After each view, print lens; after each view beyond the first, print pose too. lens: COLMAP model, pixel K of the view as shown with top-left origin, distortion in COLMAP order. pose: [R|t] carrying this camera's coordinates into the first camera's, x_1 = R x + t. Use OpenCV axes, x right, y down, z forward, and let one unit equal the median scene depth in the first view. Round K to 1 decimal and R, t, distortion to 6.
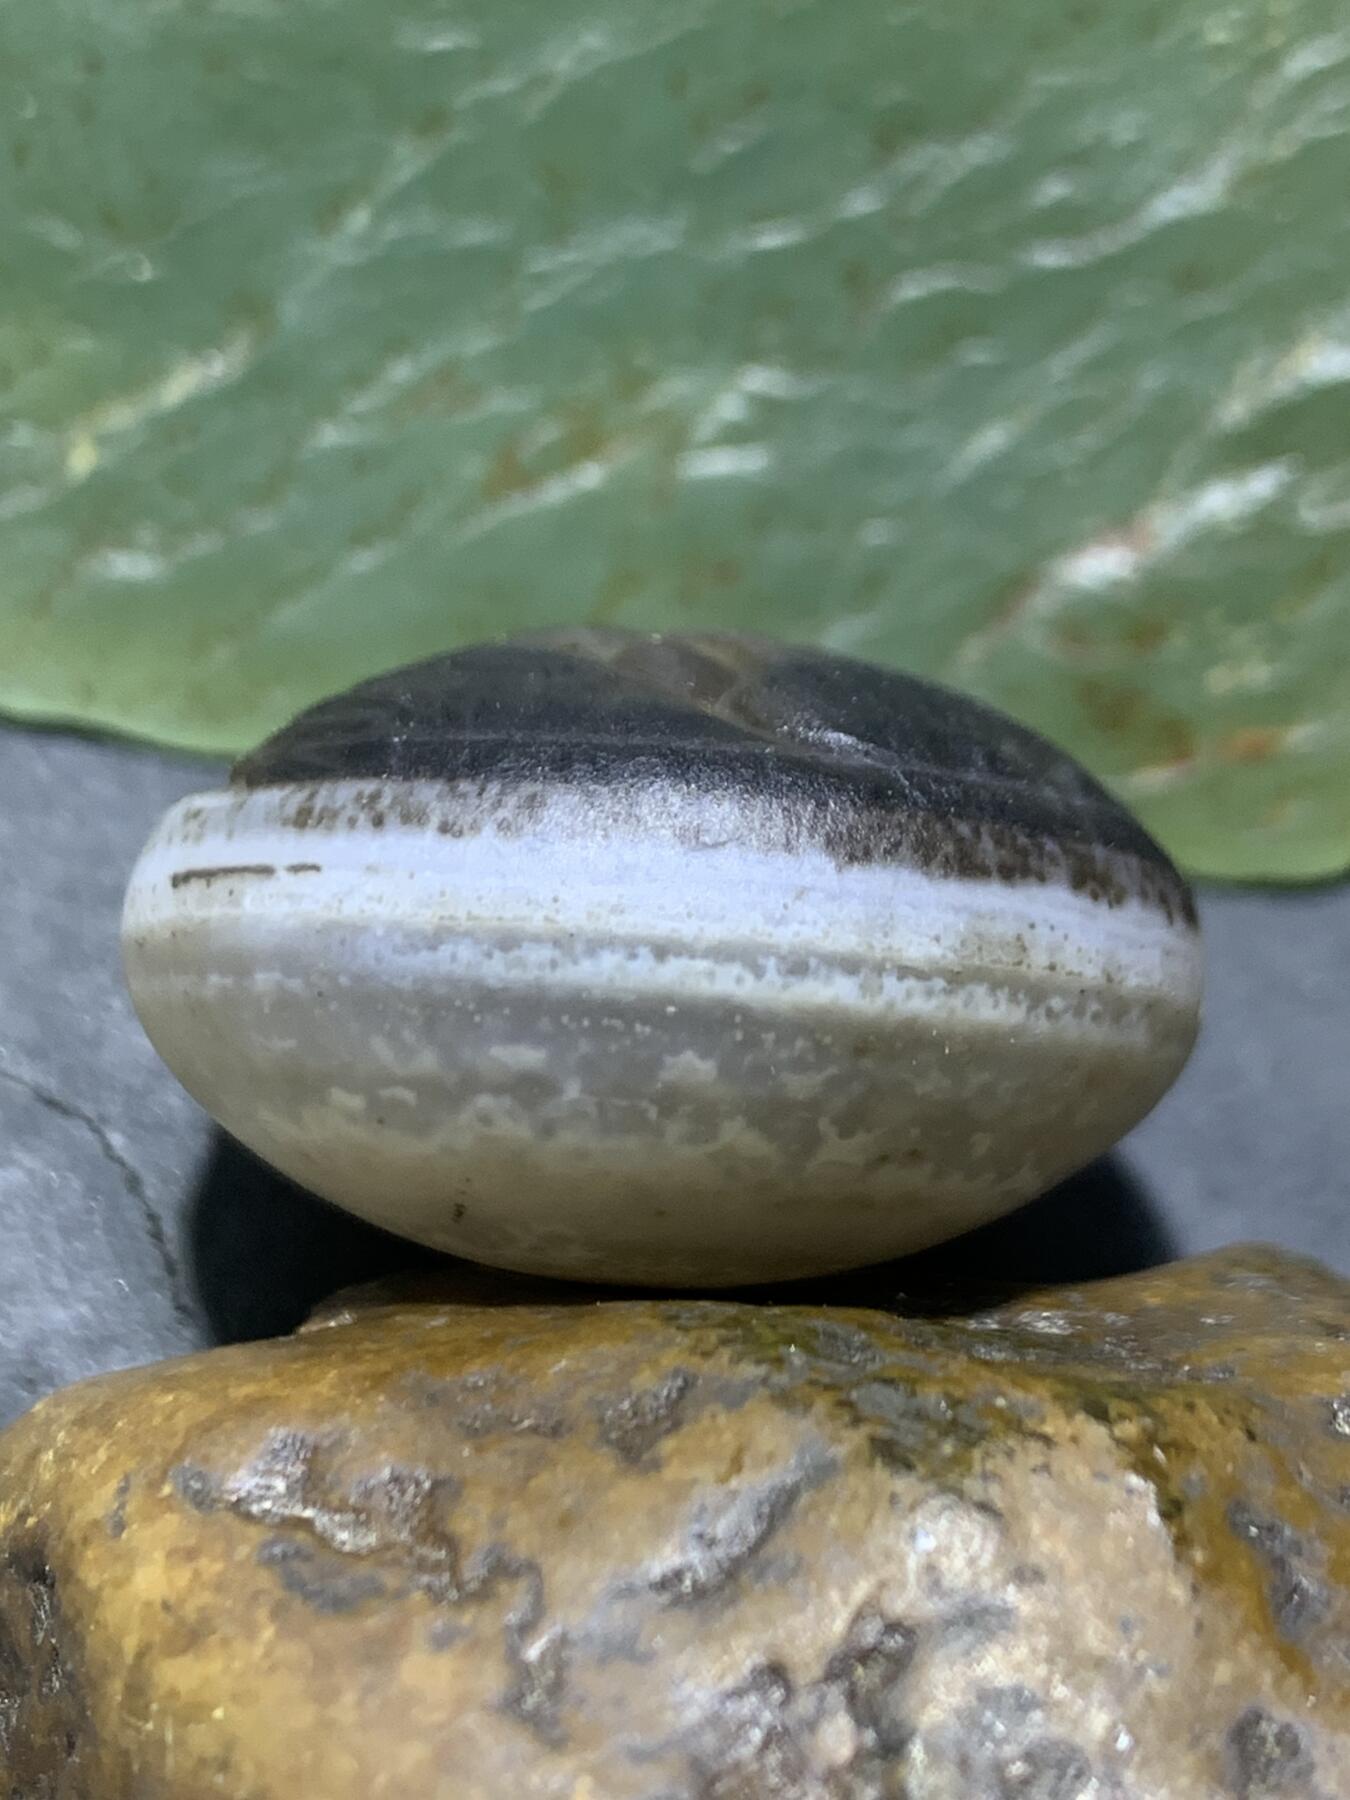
lens RADIAL K [[4020.4, 0, 675.0], [0, 4020.4, 900.0], [0, 0, 1]] dist [0.435812, -2.371926]
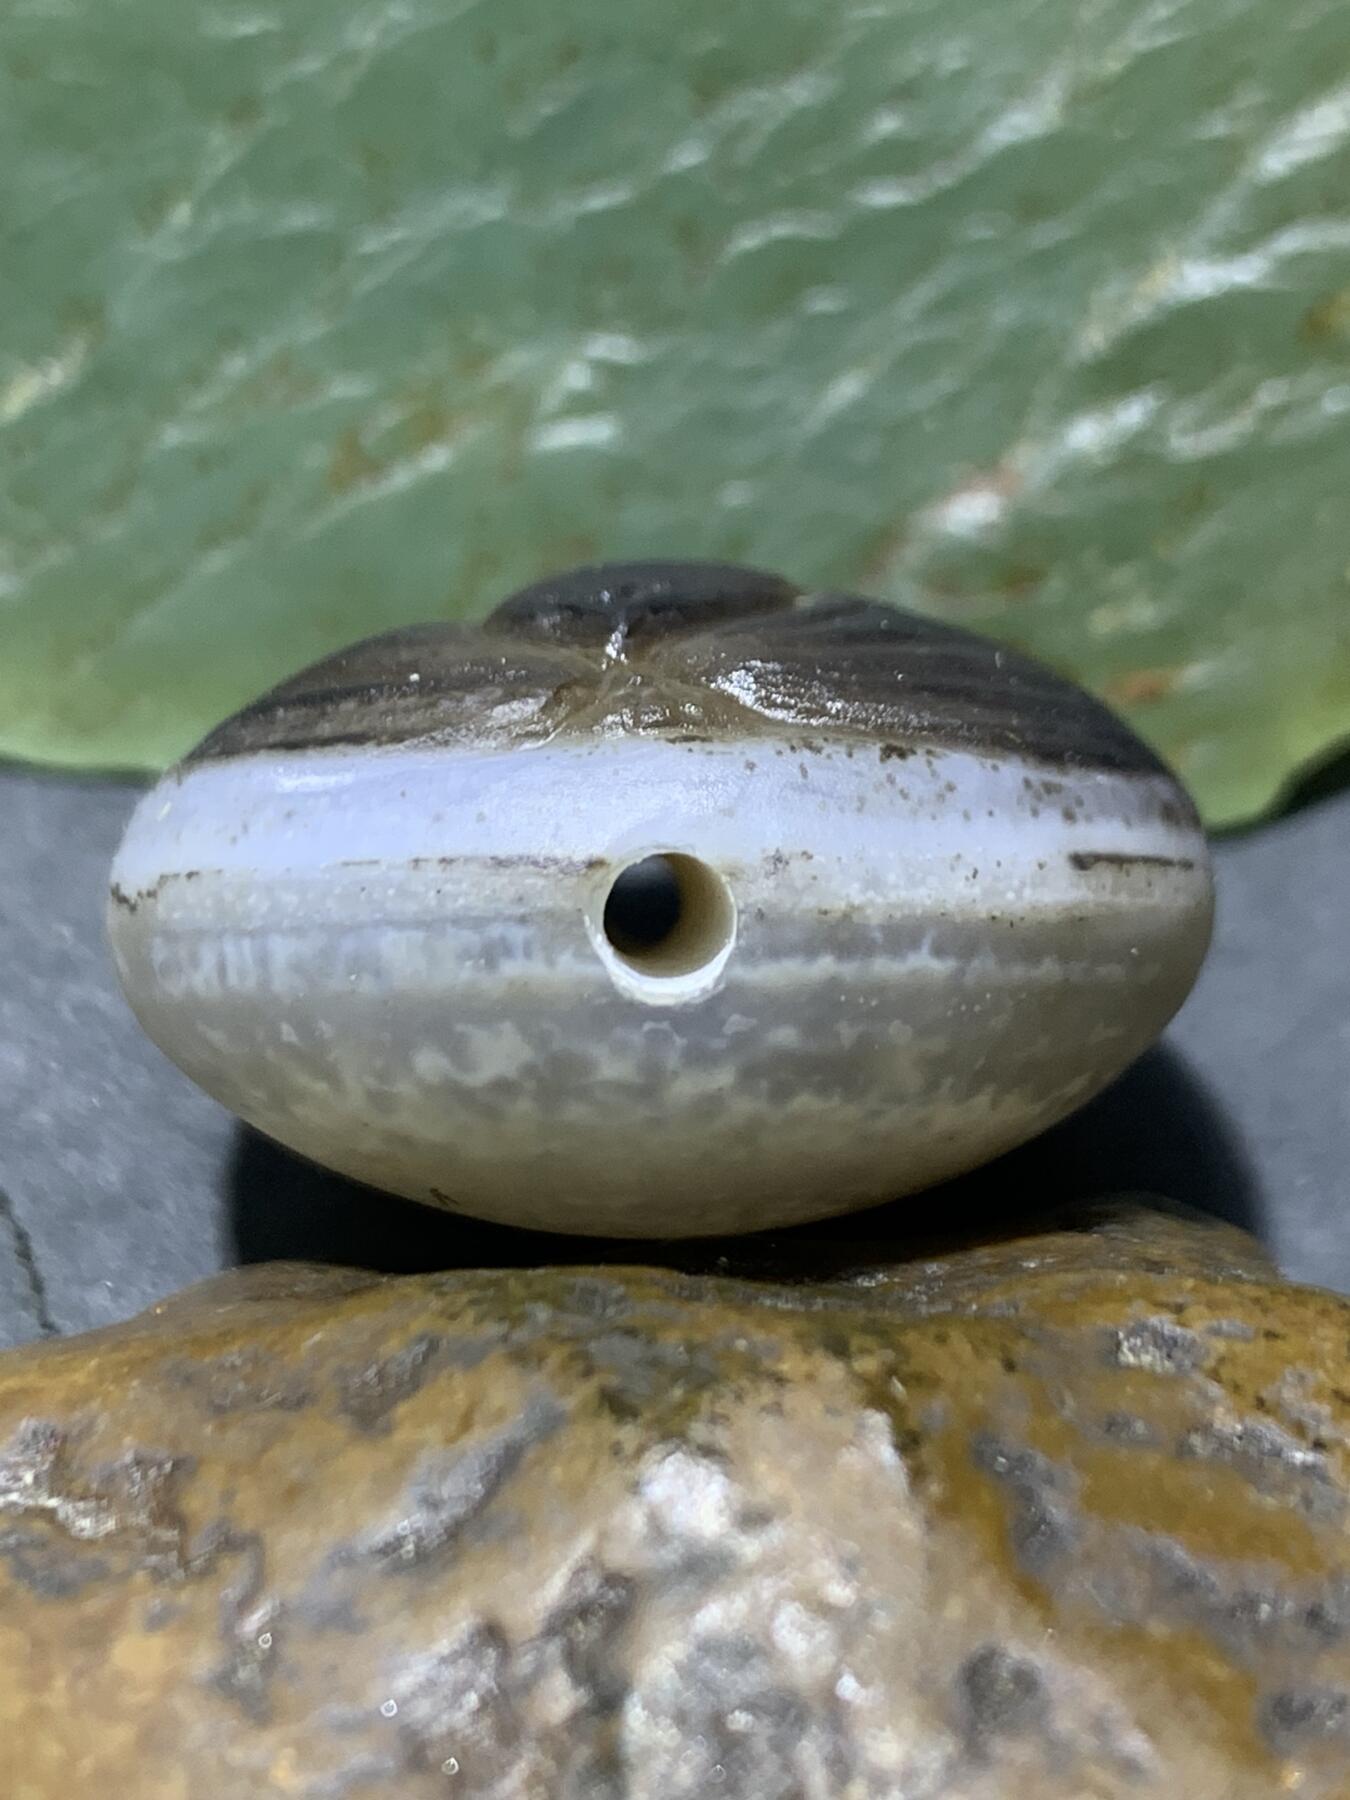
lens RADIAL K [[4020.4, 0, 675.0], [0, 4020.4, 900.0], [0, 0, 1]] dist [0.435812, -2.371926]
pose [[0.991480, -0.064686, -0.113058, 0.143818], [0.060747, 0.997431, -0.037950, 0.043750], [0.115223, 0.030759, 0.992863, 0.038834]]
